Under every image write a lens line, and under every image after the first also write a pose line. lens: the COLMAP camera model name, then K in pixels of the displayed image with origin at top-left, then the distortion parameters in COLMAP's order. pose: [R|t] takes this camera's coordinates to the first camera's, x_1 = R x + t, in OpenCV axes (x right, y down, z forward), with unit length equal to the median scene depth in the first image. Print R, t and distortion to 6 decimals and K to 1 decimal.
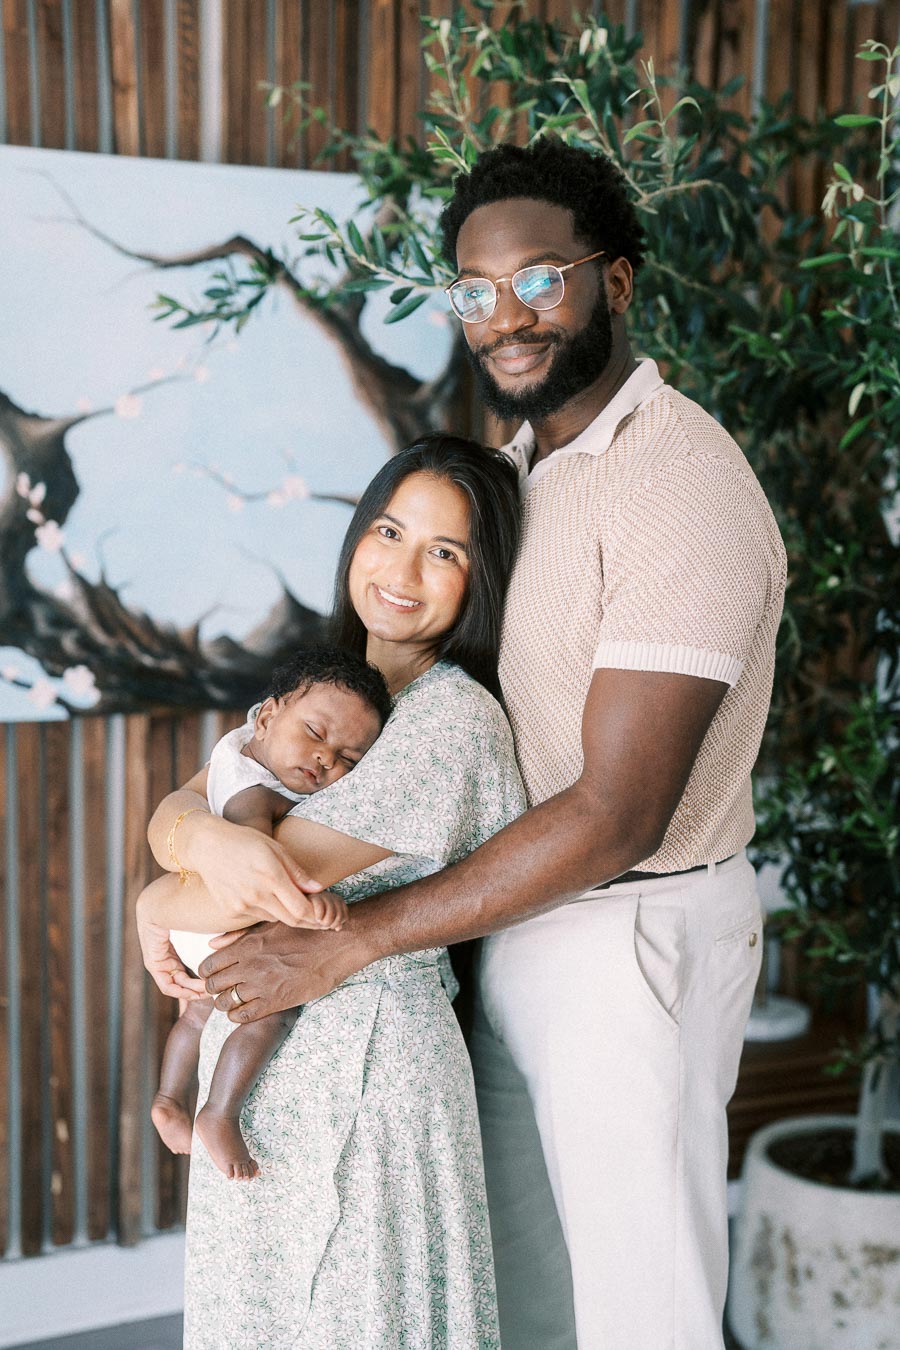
lens RADIAL K [[1934.8, 0, 444.2], [0, 1934.8, 694.1], [0, 0, 1]] dist [-0.234323, 1.391644]
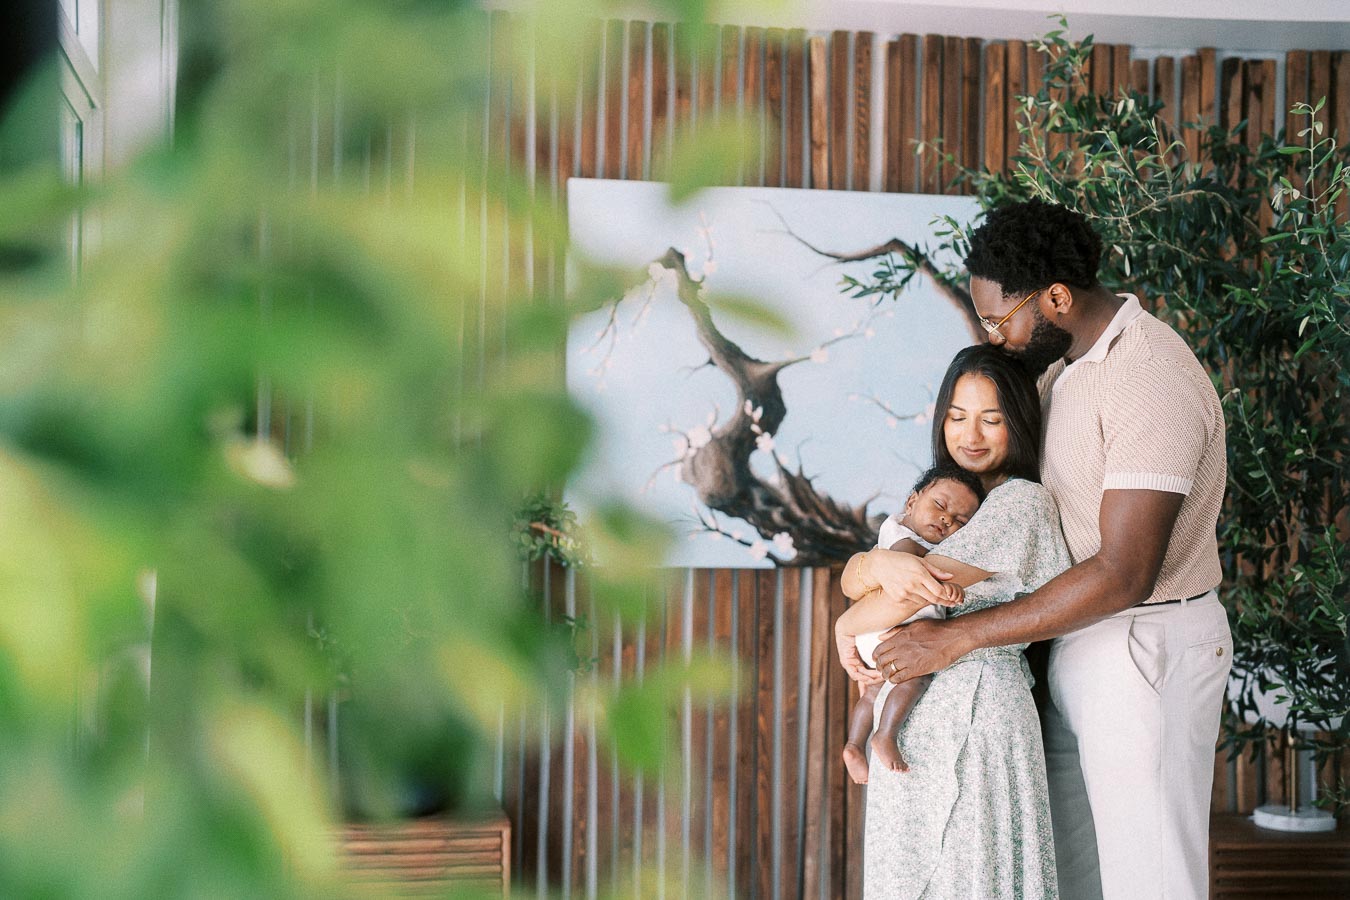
lens RADIAL K [[1845.2, 0, 675.0], [0, 1845.2, 450.0], [0, 0, 1]] dist [-0.035311, 0.107769]
pose [[0.976843, -0.005487, -0.213885, 0.035571], [-0.023636, 0.990785, -0.133367, 0.136903], [0.212646, 0.135334, 0.967712, -0.461871]]
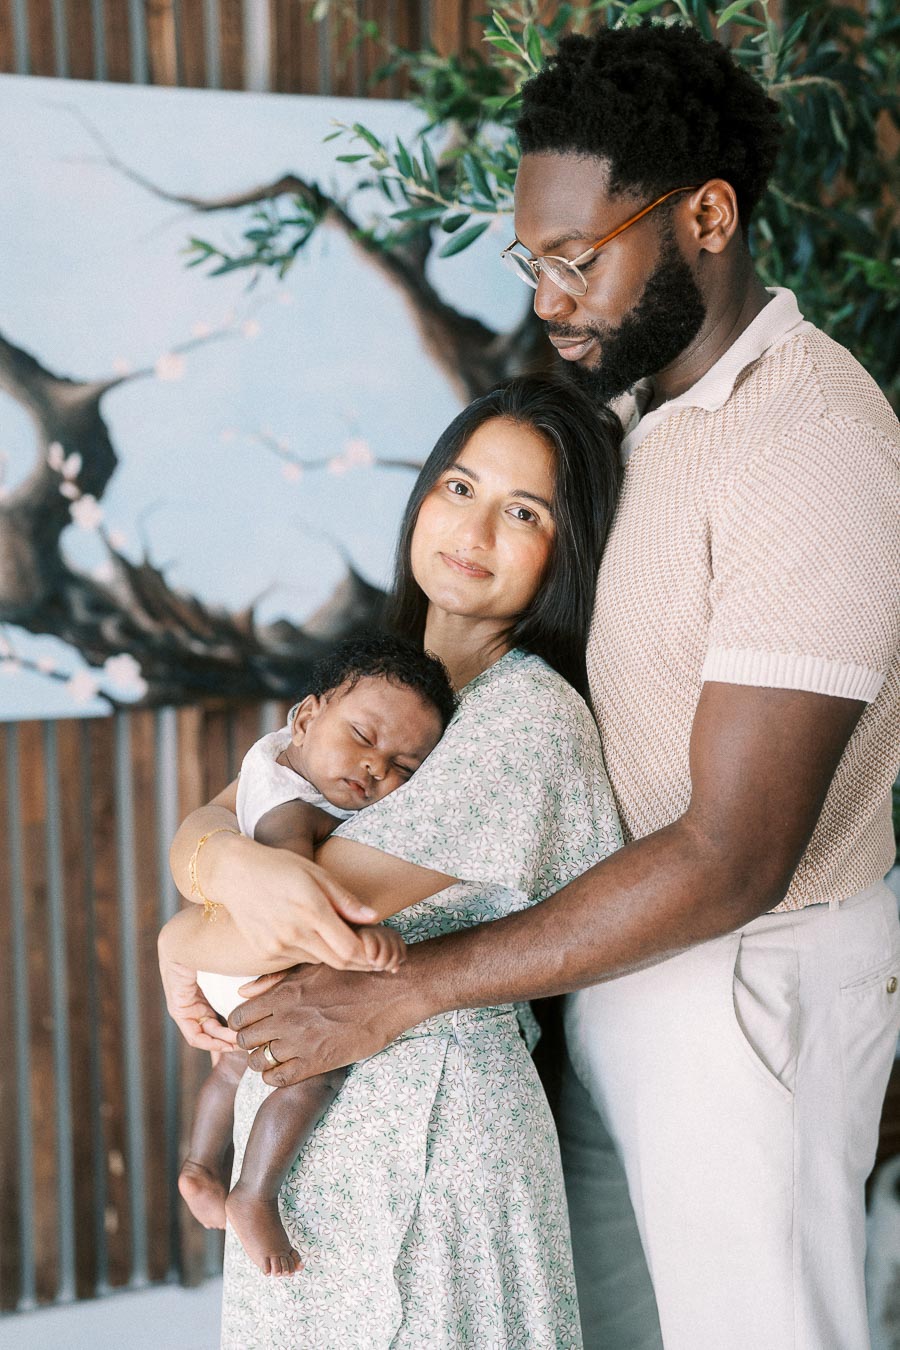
lens RADIAL K [[1934.8, 0, 444.2], [0, 1934.8, 694.1], [0, 0, 1]] dist [-0.234323, 1.391644]
pose [[0.998715, -0.016500, -0.047924, 0.006001], [0.017097, 0.999781, 0.012073, -0.005557], [0.047714, -0.012877, 0.998778, 0.122613]]
